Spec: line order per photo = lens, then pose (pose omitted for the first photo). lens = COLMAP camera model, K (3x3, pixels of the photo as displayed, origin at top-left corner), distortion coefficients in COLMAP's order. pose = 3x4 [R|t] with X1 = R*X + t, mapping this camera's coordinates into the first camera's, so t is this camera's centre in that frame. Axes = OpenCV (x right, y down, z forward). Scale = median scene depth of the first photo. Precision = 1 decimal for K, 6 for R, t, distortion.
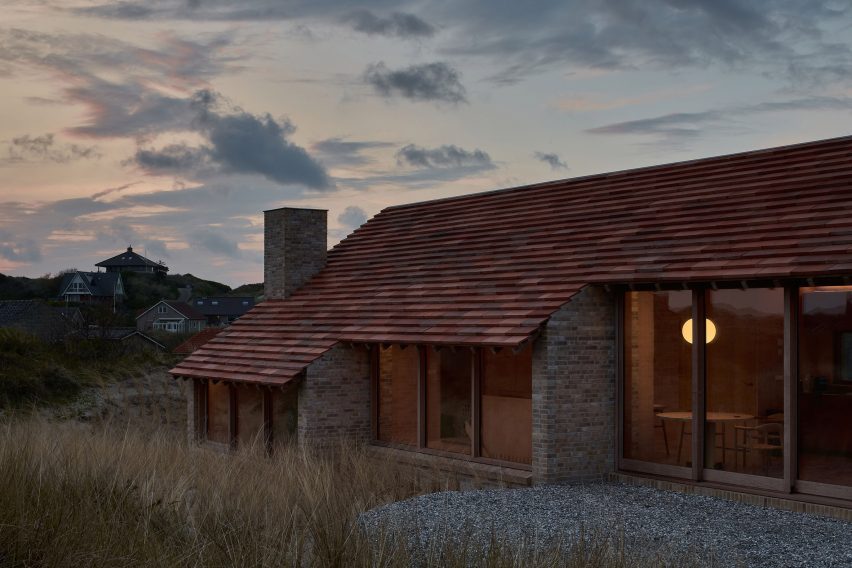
lens RADIAL K [[1206.5, 0, 426.0], [0, 1206.5, 284.0], [0, 0, 1]] dist [-0.069663, -0.000997]
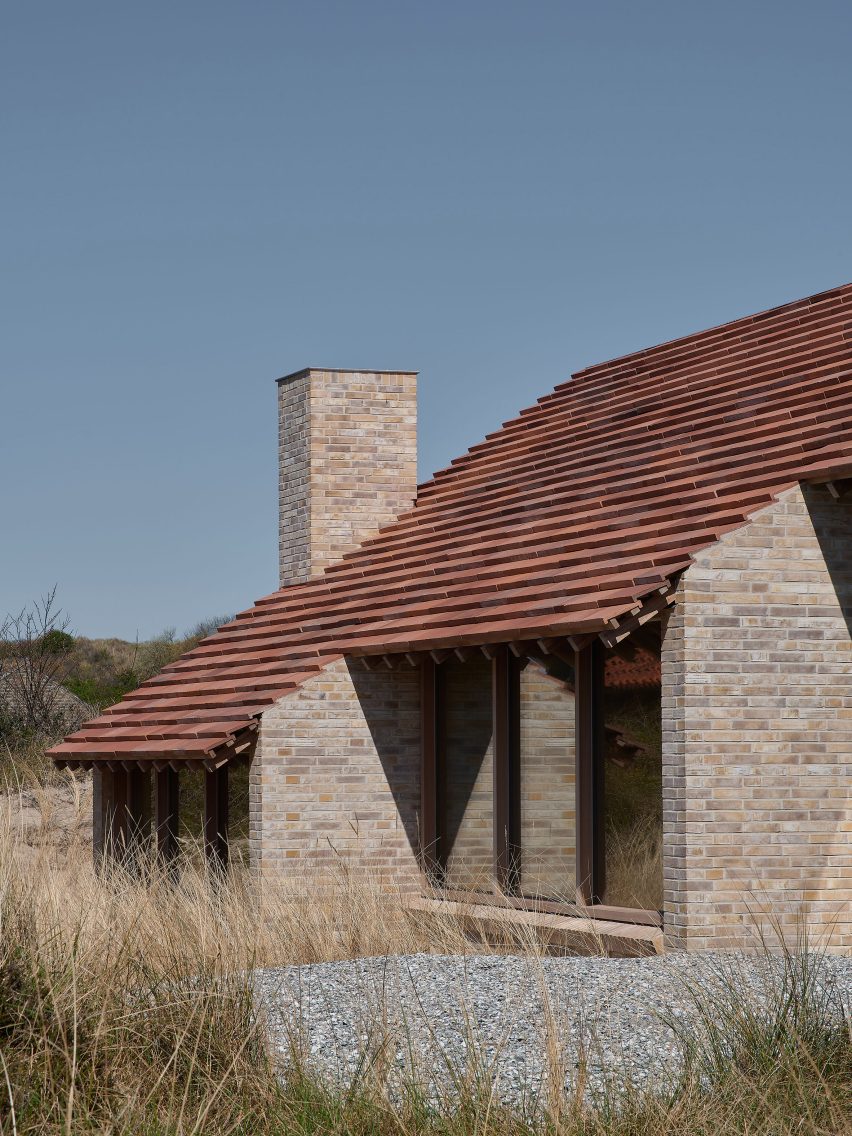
lens RADIAL K [[3095.0, 0, 426.0], [0, 3095.0, 568.0], [0, 0, 1]] dist [0.028737, 0.392456]
pose [[0.972827, -0.018138, -0.230822, 0.254596], [0.011511, 0.999483, -0.030026, 0.059766], [0.231247, 0.026553, 0.972533, -0.084311]]
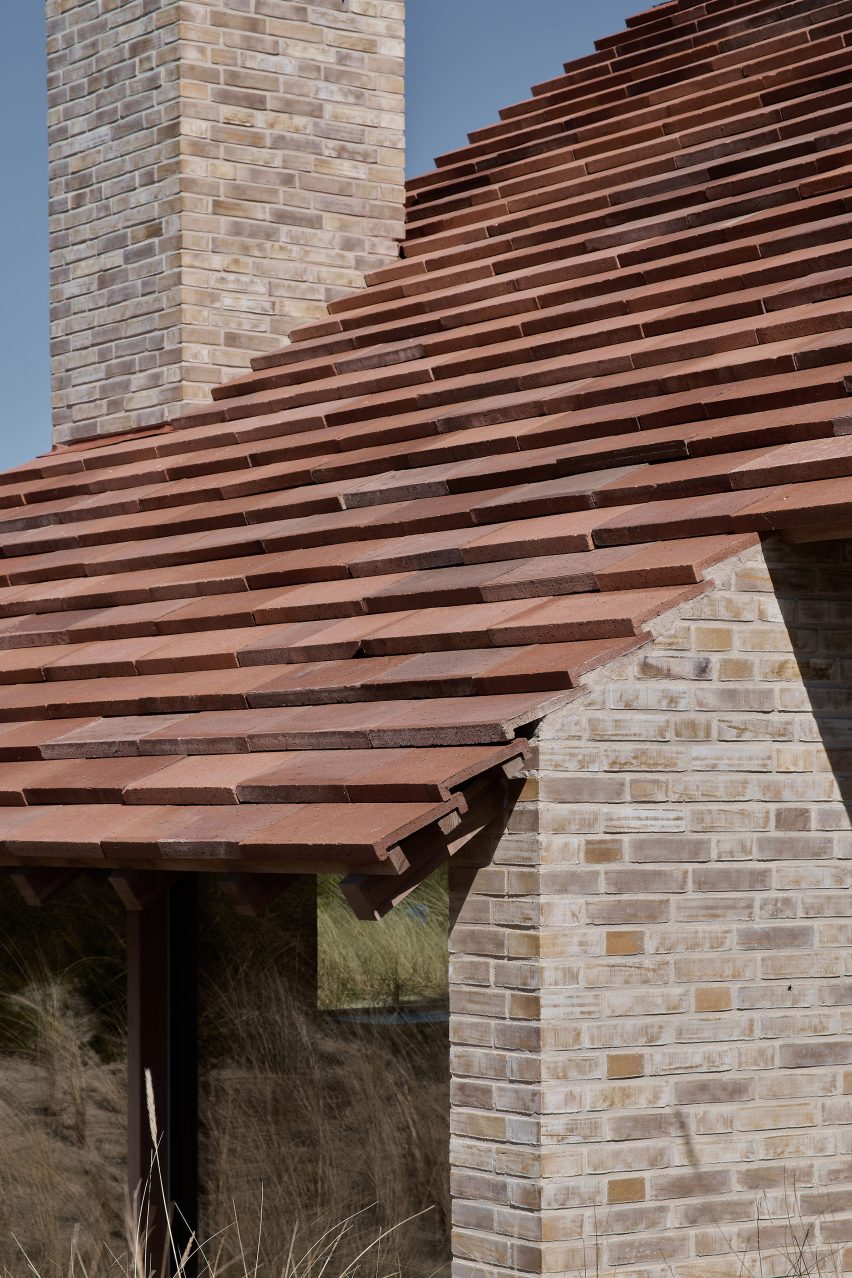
lens RADIAL K [[3166.3, 0, 425.1], [0, 3166.3, 740.7], [0, 0, 1]] dist [0.126489, 0.916554]
pose [[0.999134, -0.001759, 0.041577, -0.146624], [0.001334, 0.999946, 0.010265, 0.079386], [-0.041593, -0.010200, 0.999083, 0.776821]]
